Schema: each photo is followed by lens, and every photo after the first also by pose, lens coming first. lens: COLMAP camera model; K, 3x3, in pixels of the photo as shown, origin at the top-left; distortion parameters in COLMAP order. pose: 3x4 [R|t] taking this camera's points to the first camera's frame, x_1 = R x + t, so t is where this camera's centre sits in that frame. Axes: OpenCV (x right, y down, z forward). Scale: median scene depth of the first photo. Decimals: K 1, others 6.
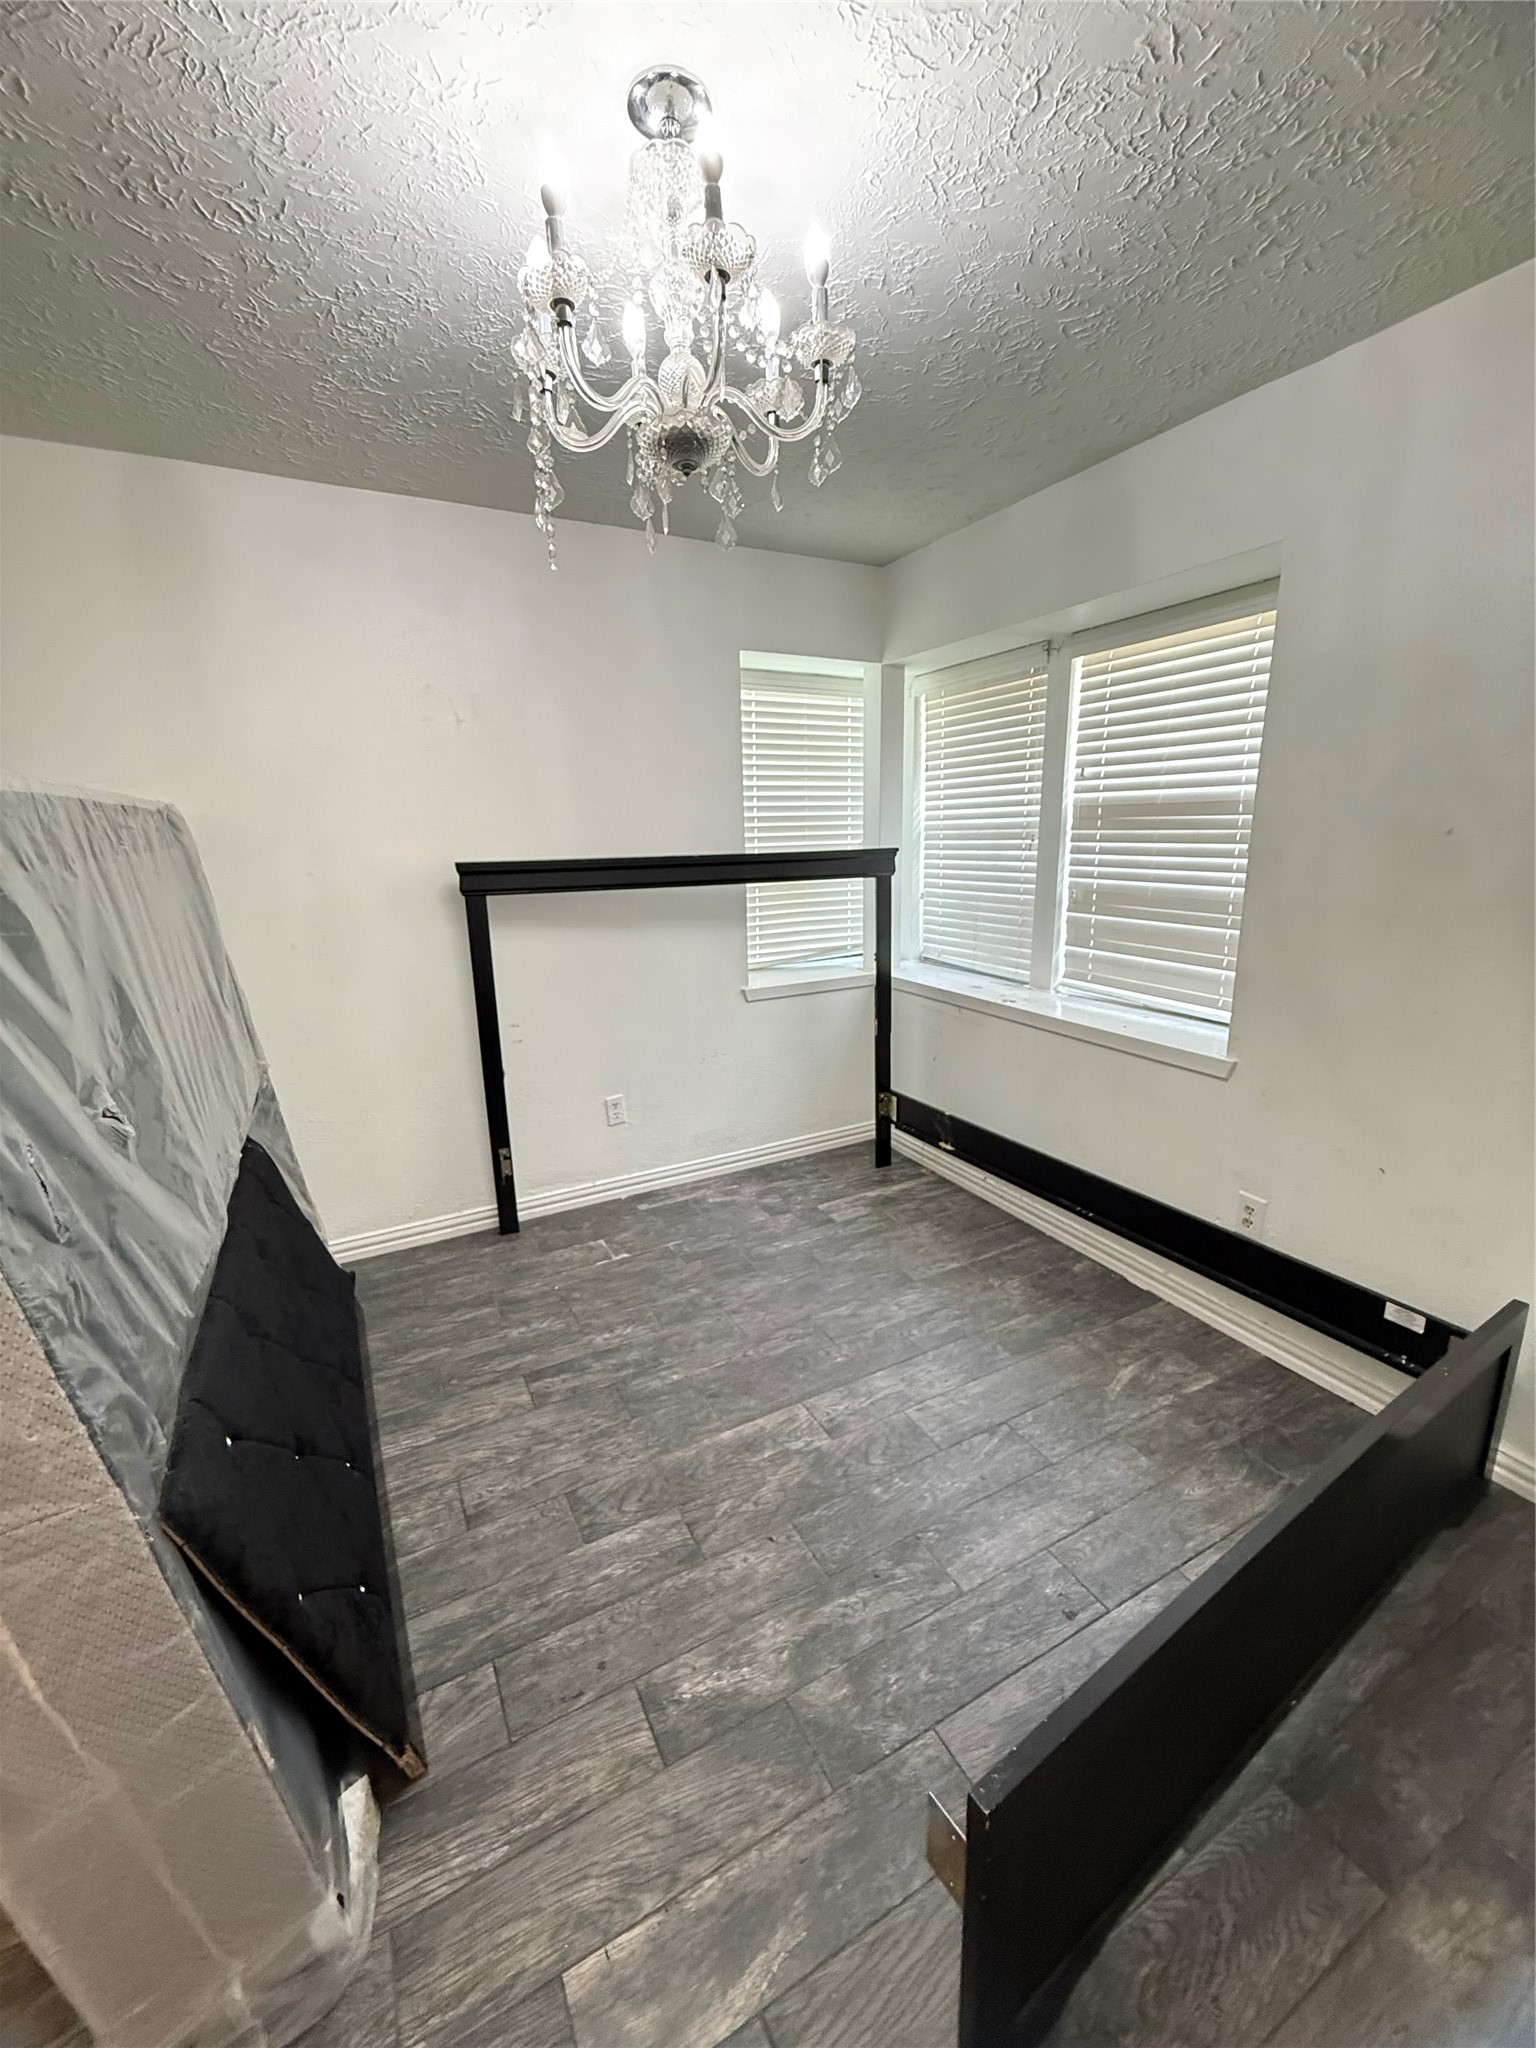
lens RADIAL K [[811.6, 0, 767.0], [0, 811.6, 1022.5], [0, 0, 1]] dist [0.000482, 0.000811]
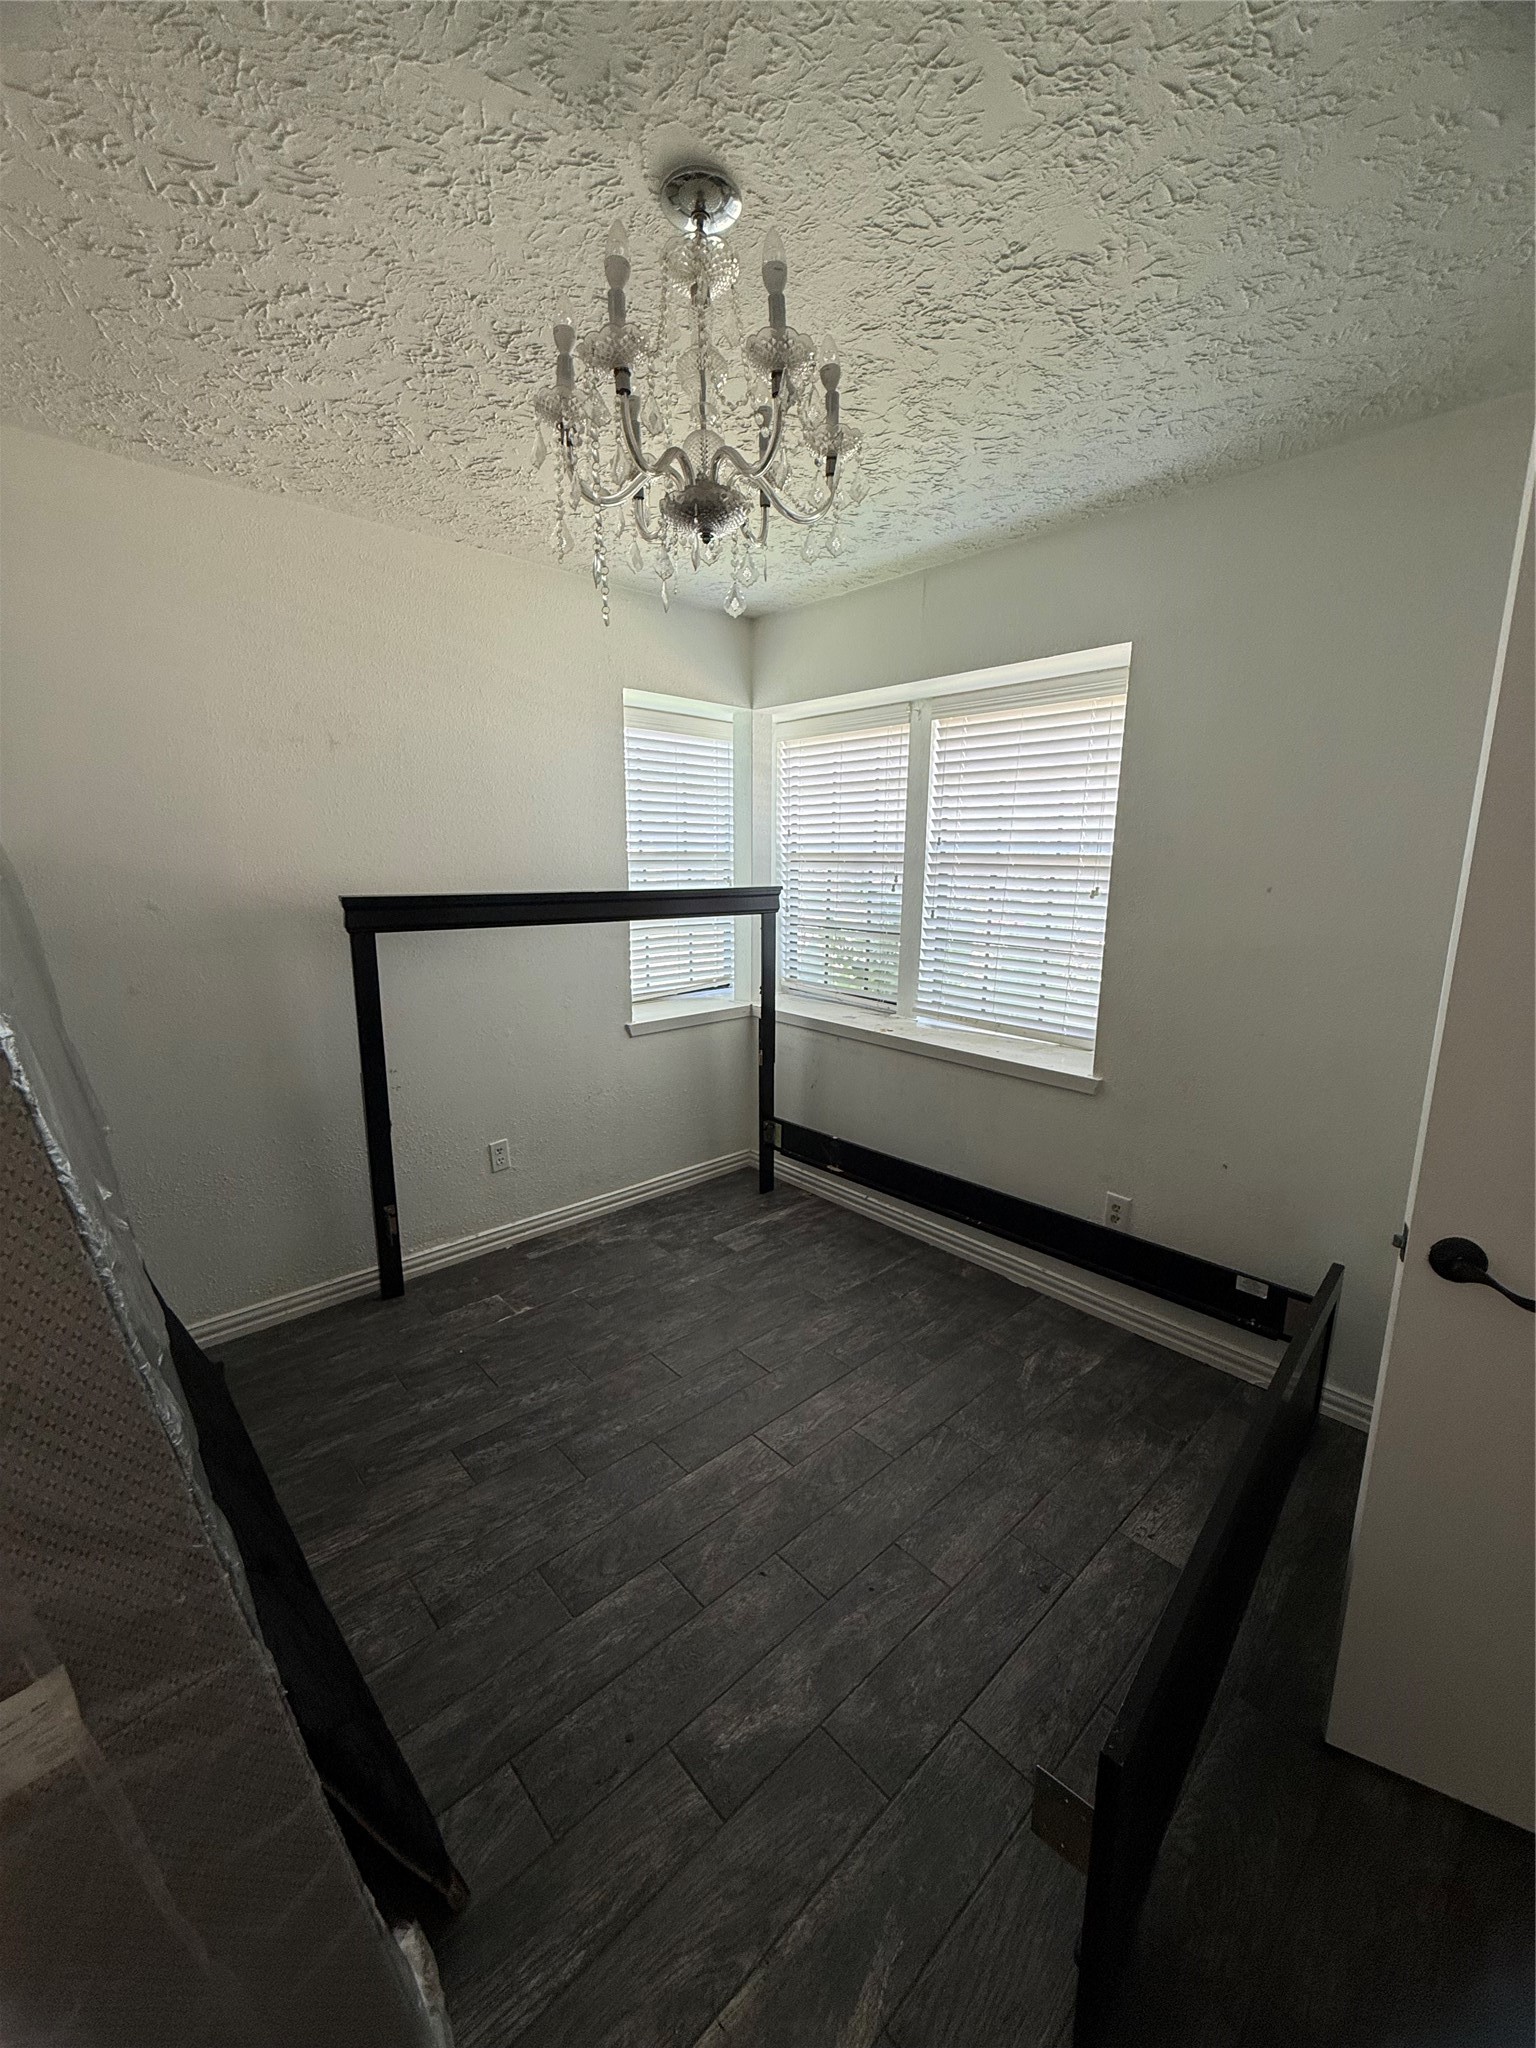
lens RADIAL K [[811.6, 0, 765.7], [0, 811.6, 1022.7], [0, 0, 1]] dist [0.000482, 0.000811]
pose [[0.967380, -0.023582, 0.252231, -0.190306], [0.031055, 0.999188, -0.025687, -0.019882], [-0.251421, 0.032682, 0.967326, -0.002136]]
